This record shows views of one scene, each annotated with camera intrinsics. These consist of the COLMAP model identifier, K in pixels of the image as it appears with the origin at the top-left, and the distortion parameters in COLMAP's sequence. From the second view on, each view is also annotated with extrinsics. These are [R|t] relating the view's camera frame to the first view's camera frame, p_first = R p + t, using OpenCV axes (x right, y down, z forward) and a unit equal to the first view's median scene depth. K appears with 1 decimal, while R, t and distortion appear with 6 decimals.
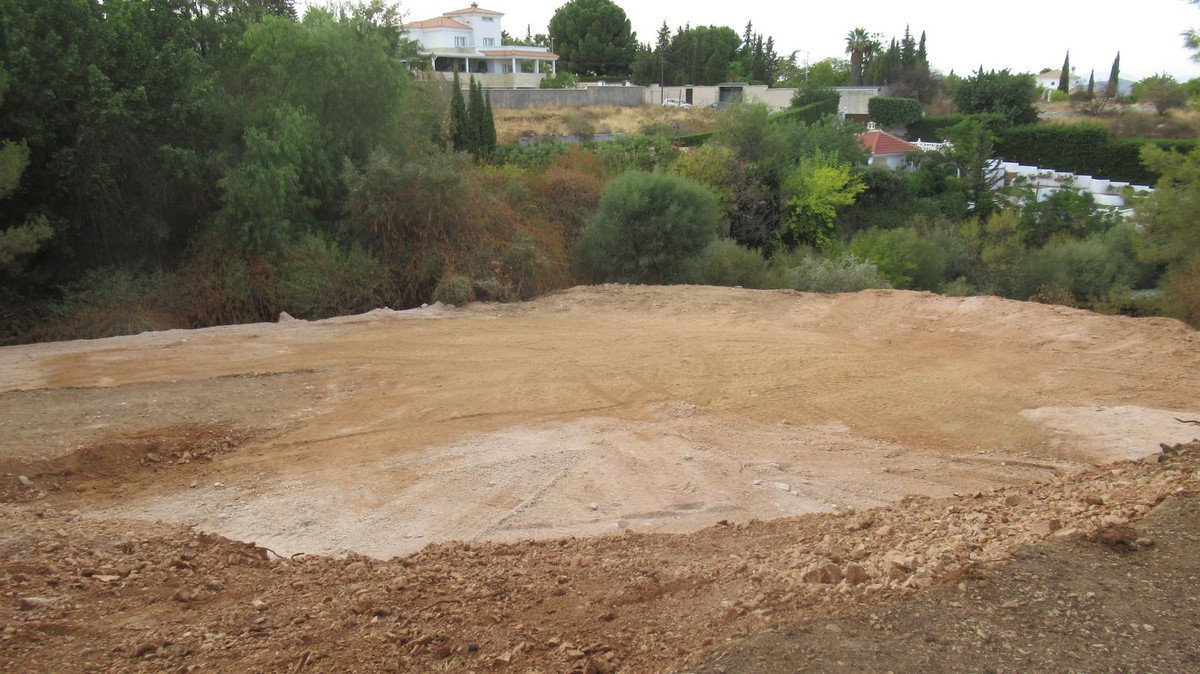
lens RADIAL K [[893.1, 0, 591.5], [0, 893.1, 343.9], [0, 0, 1]] dist [-0.022747, 0.013899]
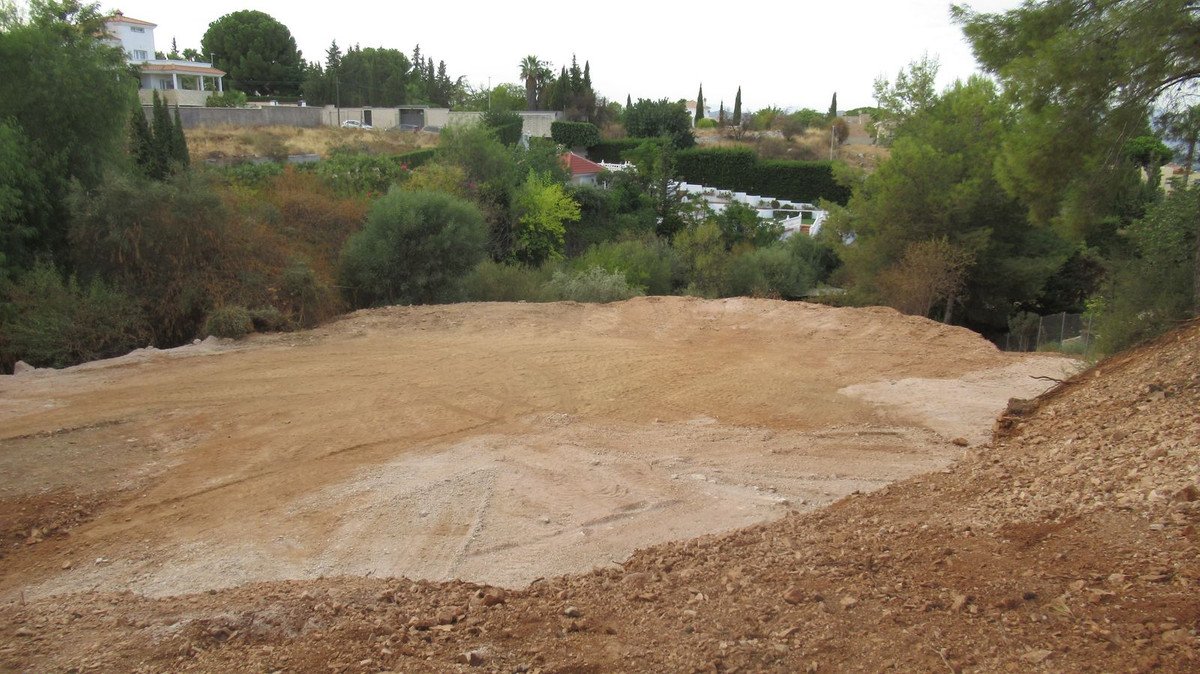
lens RADIAL K [[893.1, 0, 598.2], [0, 893.1, 343.5], [0, 0, 1]] dist [-0.022747, 0.013899]
pose [[0.927938, -0.072557, 0.365604, -0.091409], [0.082054, 0.996573, -0.010484, 0.000955], [-0.363590, 0.039728, 0.930711, 0.017037]]
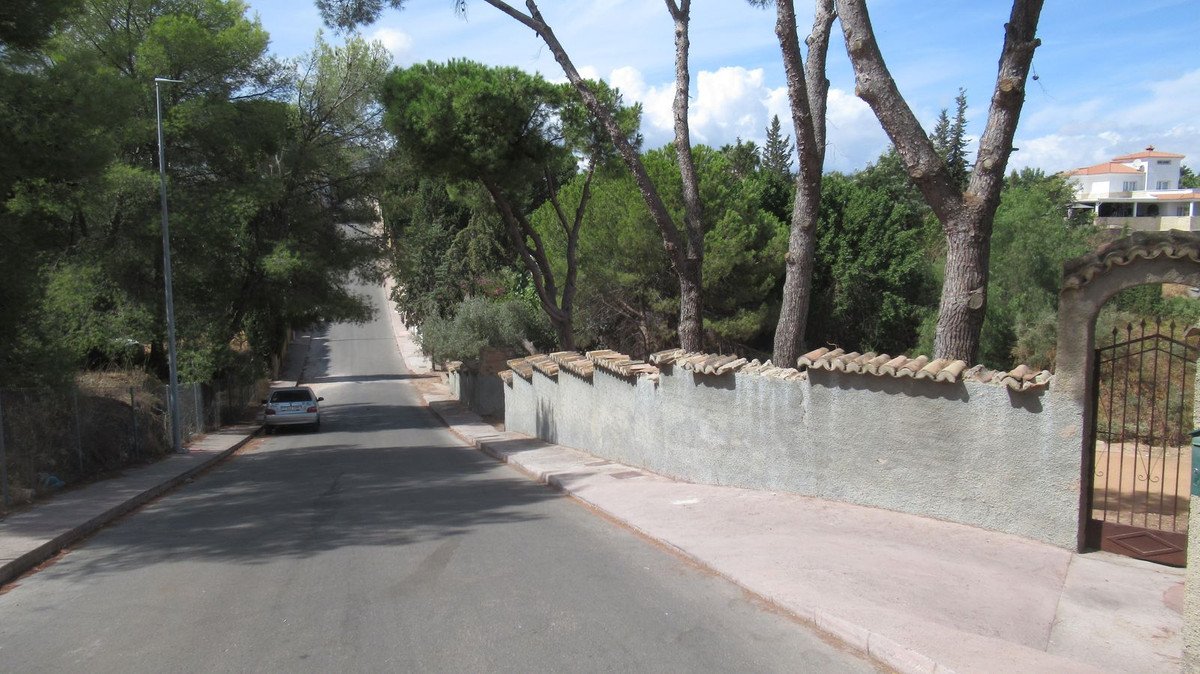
lens RADIAL K [[893.1, 0, 601.4], [0, 893.1, 337.7], [0, 0, 1]] dist [-0.022747, 0.013899]
pose [[0.785617, 0.075134, -0.614134, 0.023435], [-0.163648, 0.982483, -0.089145, 0.022835], [0.596679, 0.170536, 0.784151, -0.227864]]
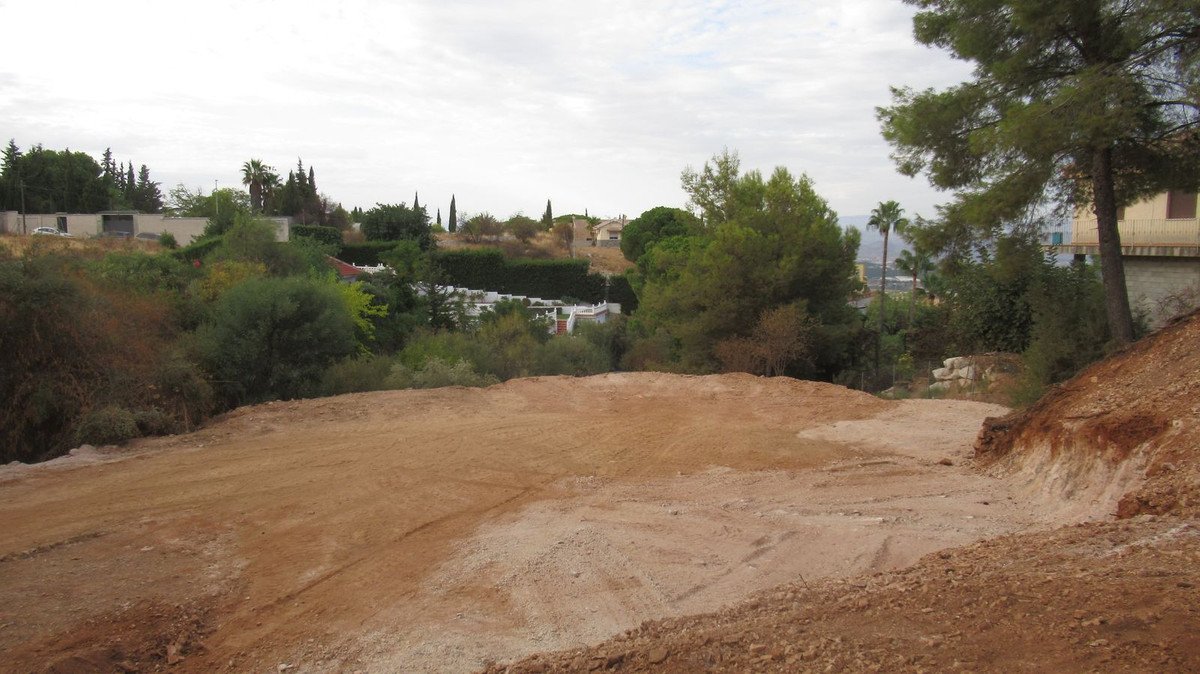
lens RADIAL K [[893.1, 0, 596.1], [0, 893.1, 347.1], [0, 0, 1]] dist [-0.022747, 0.013899]
pose [[0.751552, -0.073705, 0.655544, -0.220663], [0.169756, 0.981881, -0.084221, 0.005267], [-0.637458, 0.174579, 0.750446, 0.098458]]
